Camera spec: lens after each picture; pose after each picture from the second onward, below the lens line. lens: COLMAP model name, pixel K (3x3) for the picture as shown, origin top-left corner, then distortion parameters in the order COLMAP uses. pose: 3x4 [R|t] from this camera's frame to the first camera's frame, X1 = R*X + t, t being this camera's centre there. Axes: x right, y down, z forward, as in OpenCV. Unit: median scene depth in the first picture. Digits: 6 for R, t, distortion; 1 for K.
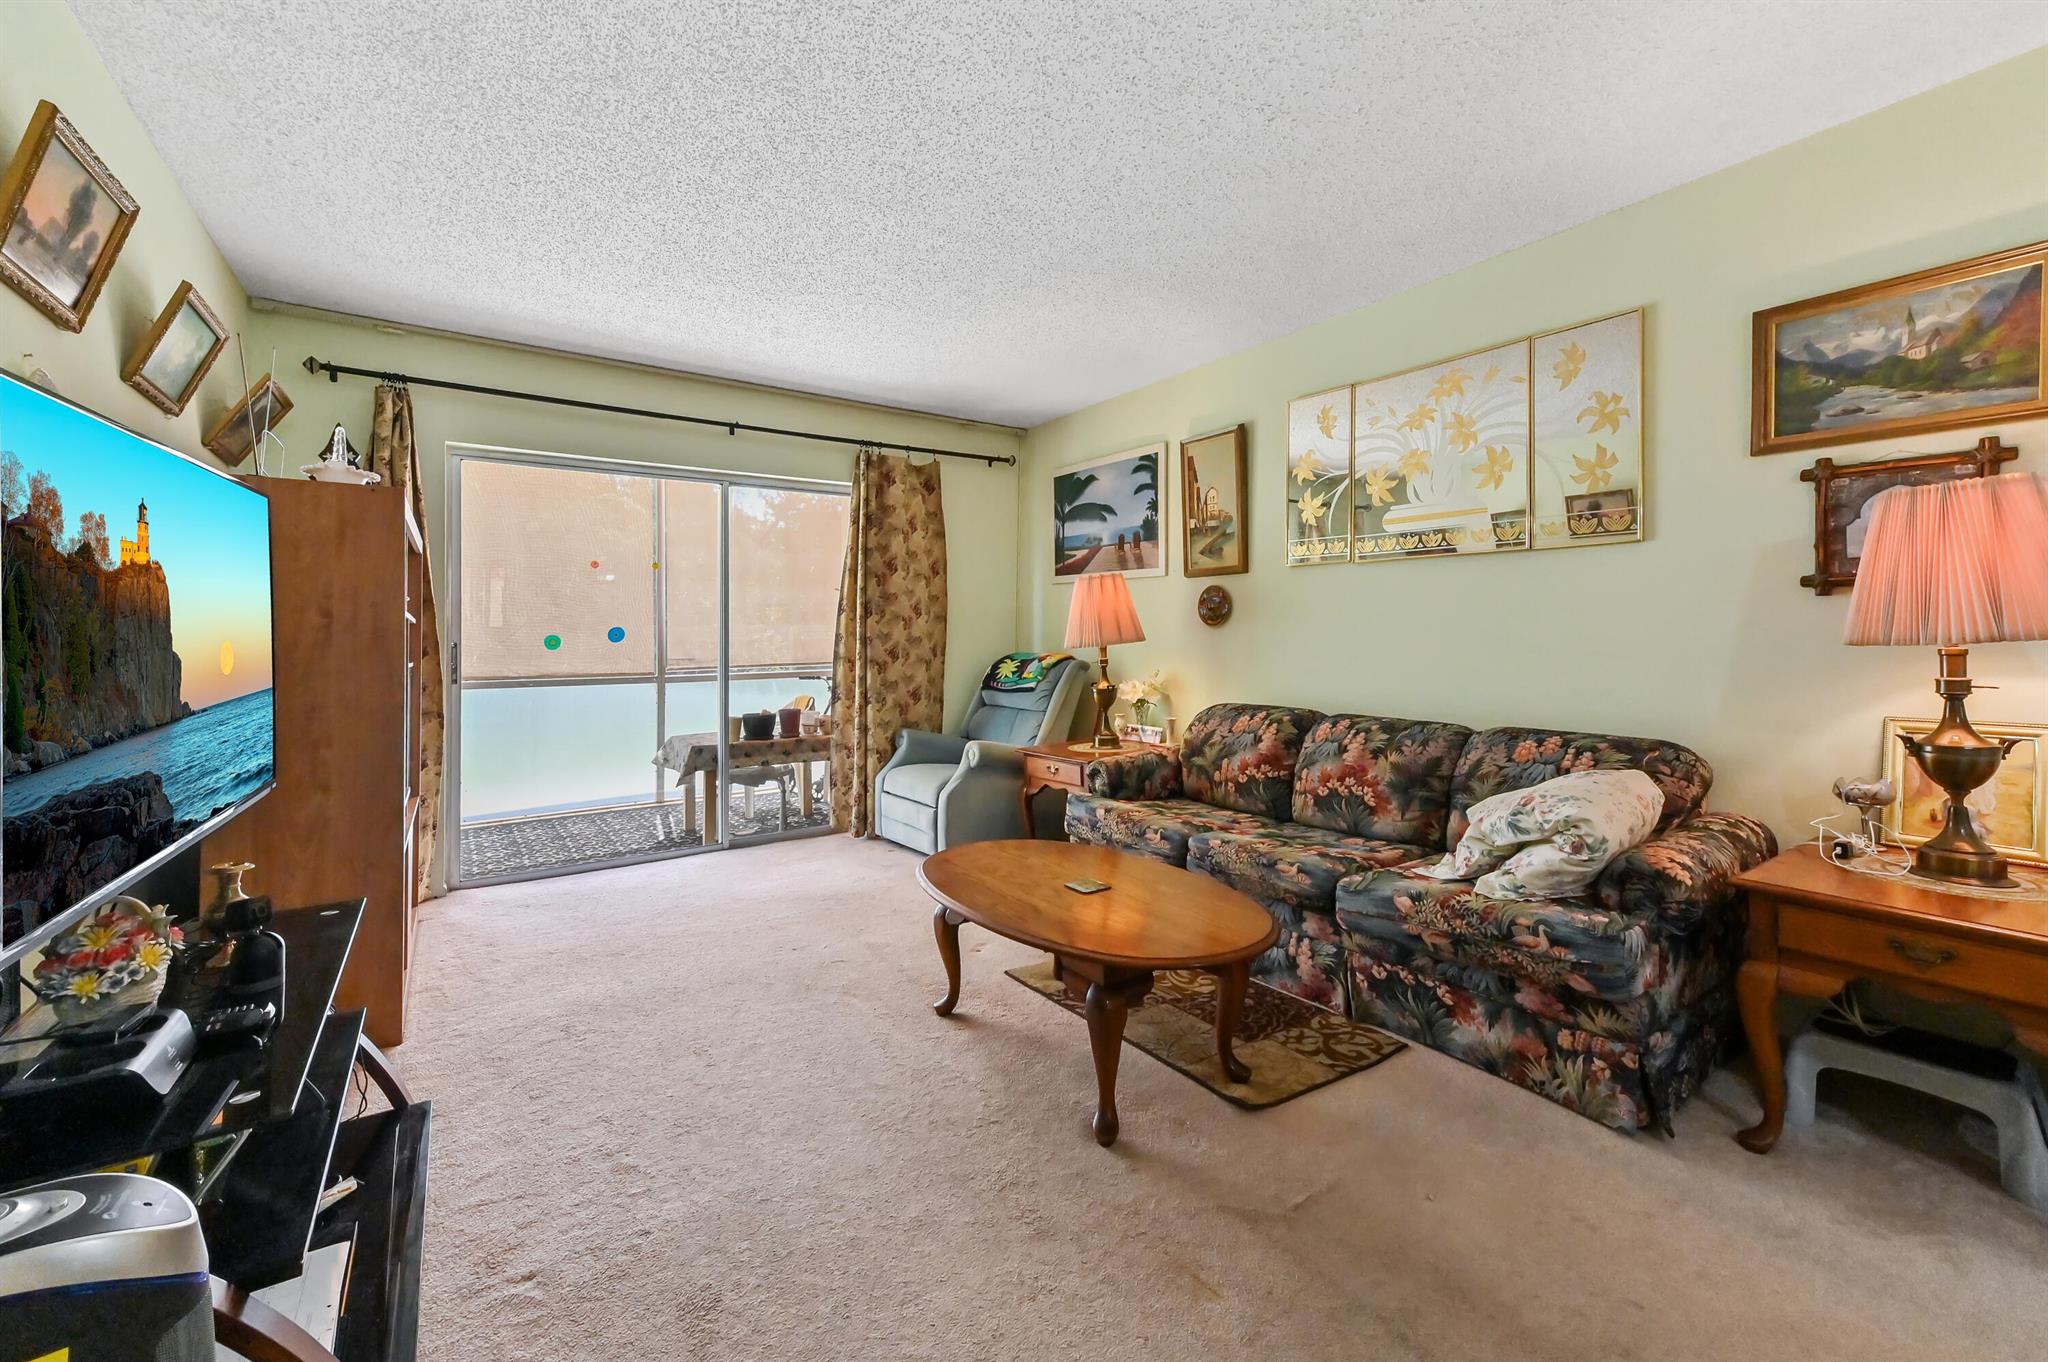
lens RADIAL K [[813.0, 0, 1007.8], [0, 813.0, 625.0], [0, 0, 1]] dist [0.011711, -0.000629]
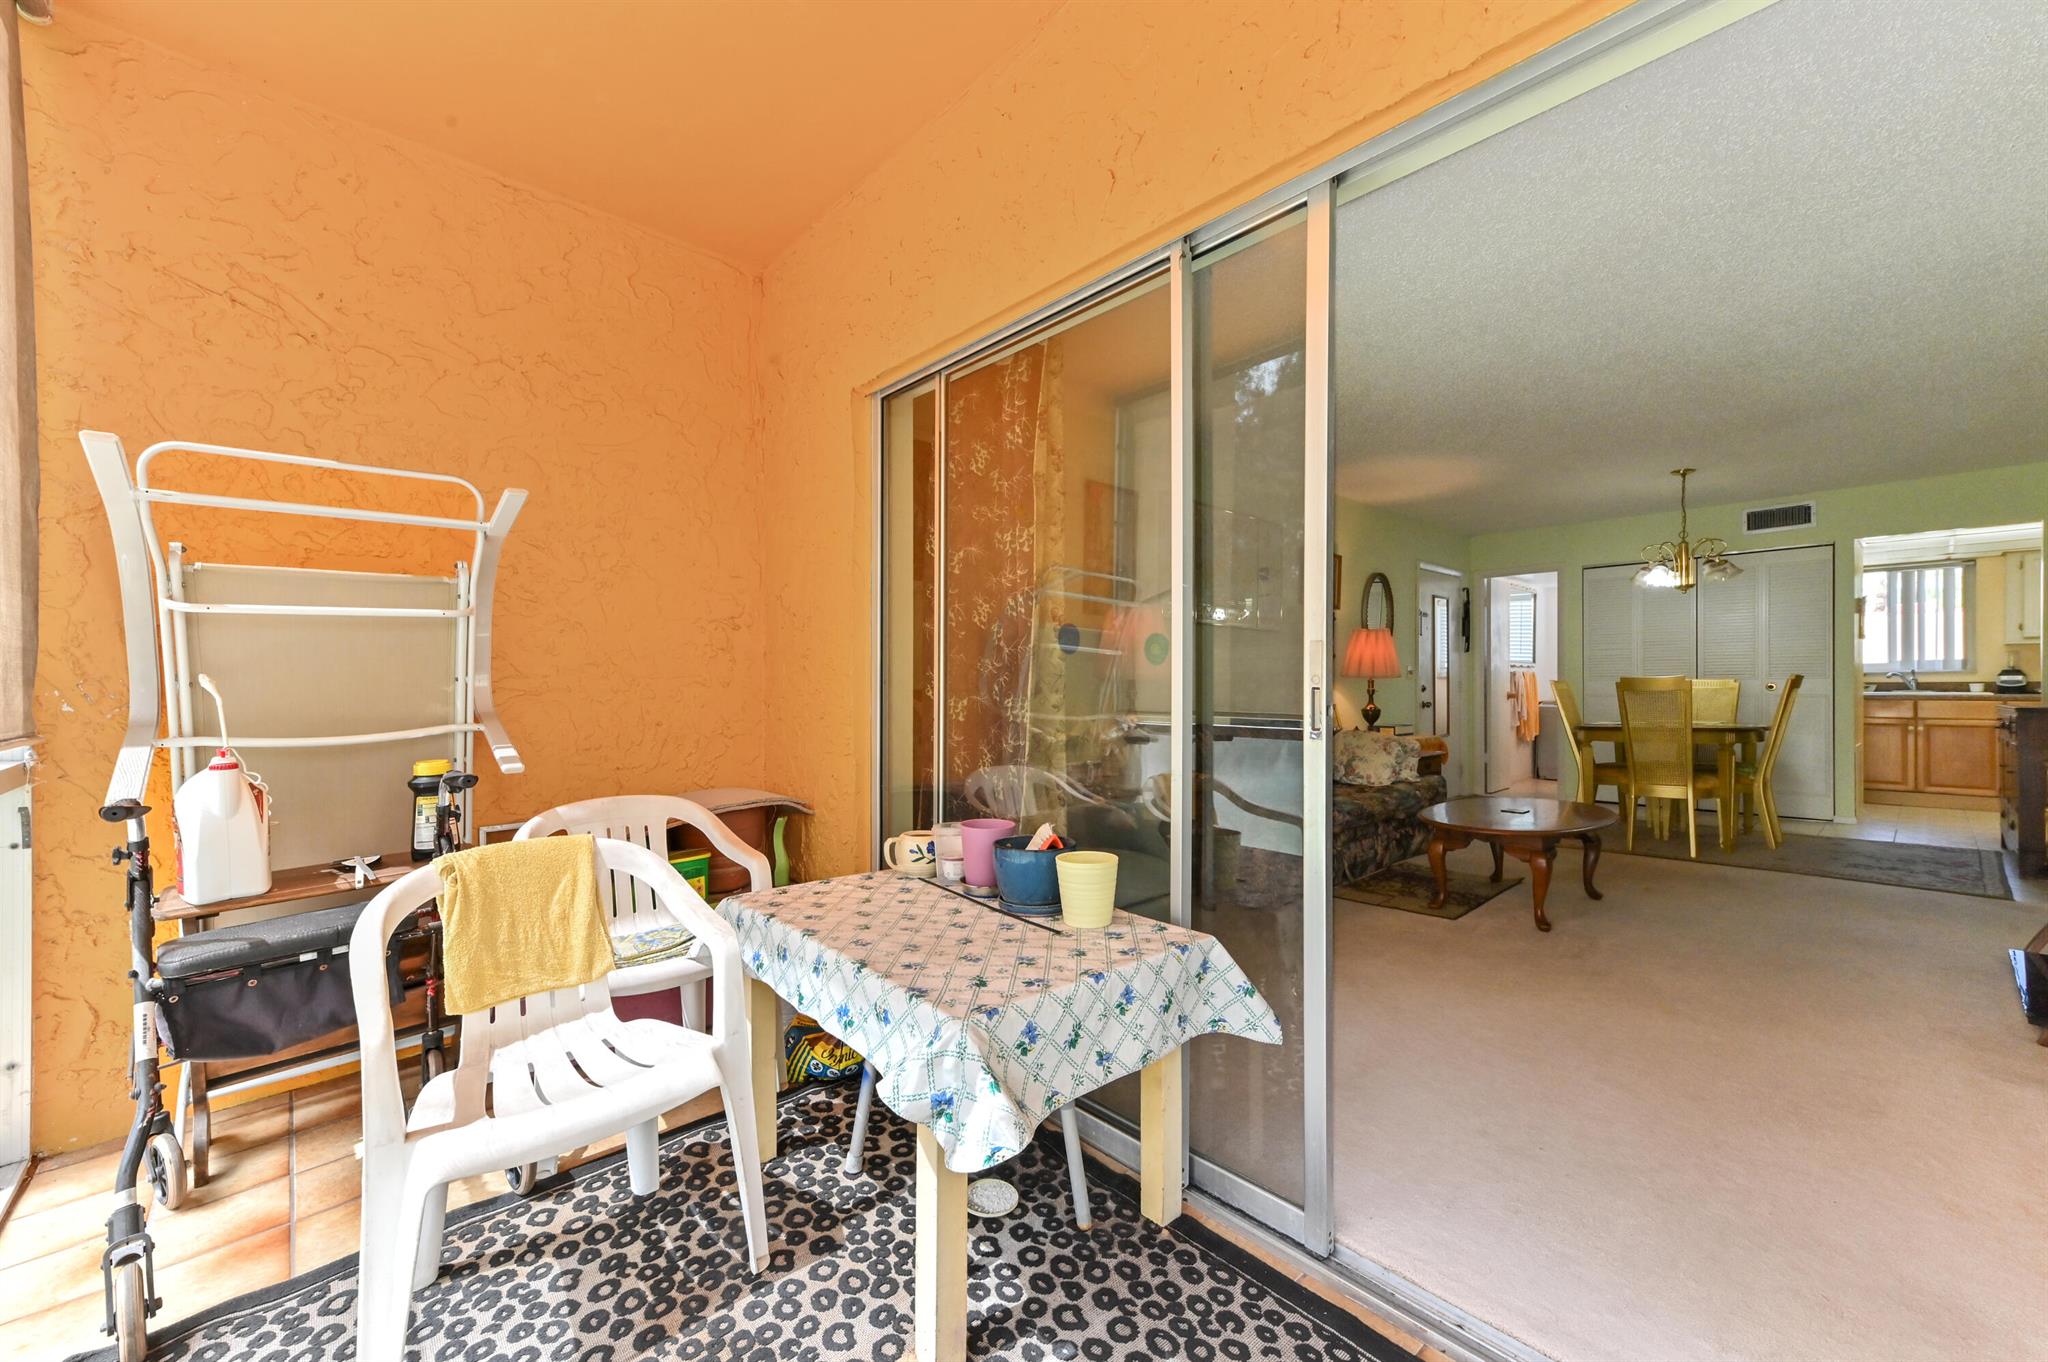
lens RADIAL K [[813.0, 0, 1014.4], [0, 813.0, 691.4], [0, 0, 1]] dist [0.011711, -0.000629]
pose [[-0.139549, 0.005893, 0.990198, -0.819577], [-0.009450, 0.999929, -0.007283, 0.050241], [-0.990170, -0.010373, -0.139483, 1.278540]]
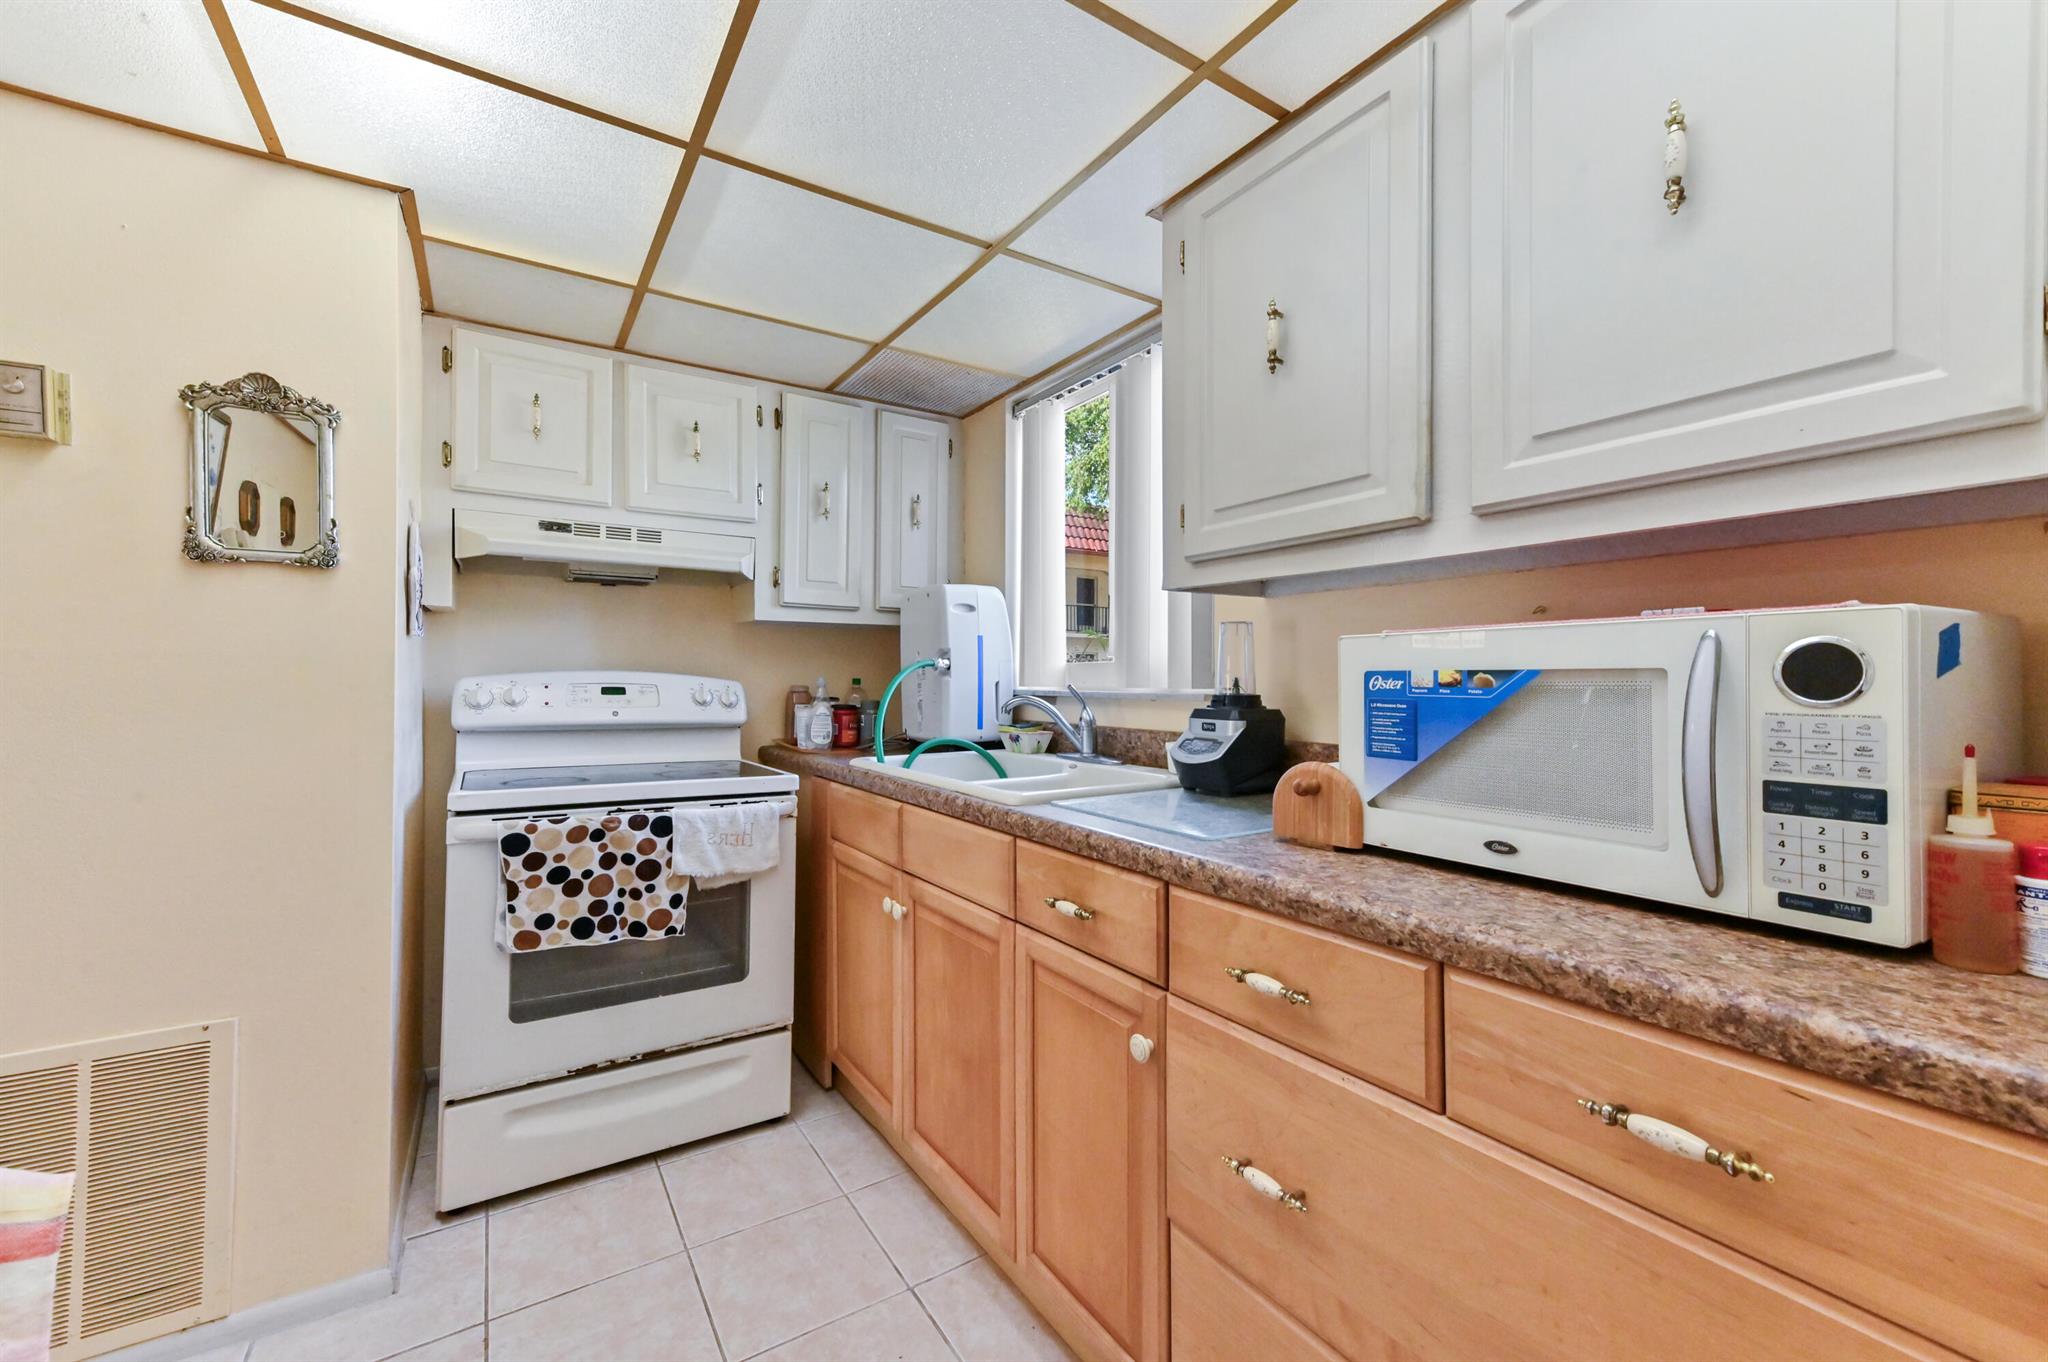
lens RADIAL K [[813.0, 0, 1022.8], [0, 813.0, 681.1], [0, 0, 1]] dist [0.011711, -0.000629]
pose [[0.026355, 0.006030, 0.999634, 0.188996], [-0.013467, 0.999893, -0.005677, -0.033145], [-0.999562, -0.013313, 0.026434, -0.977186]]
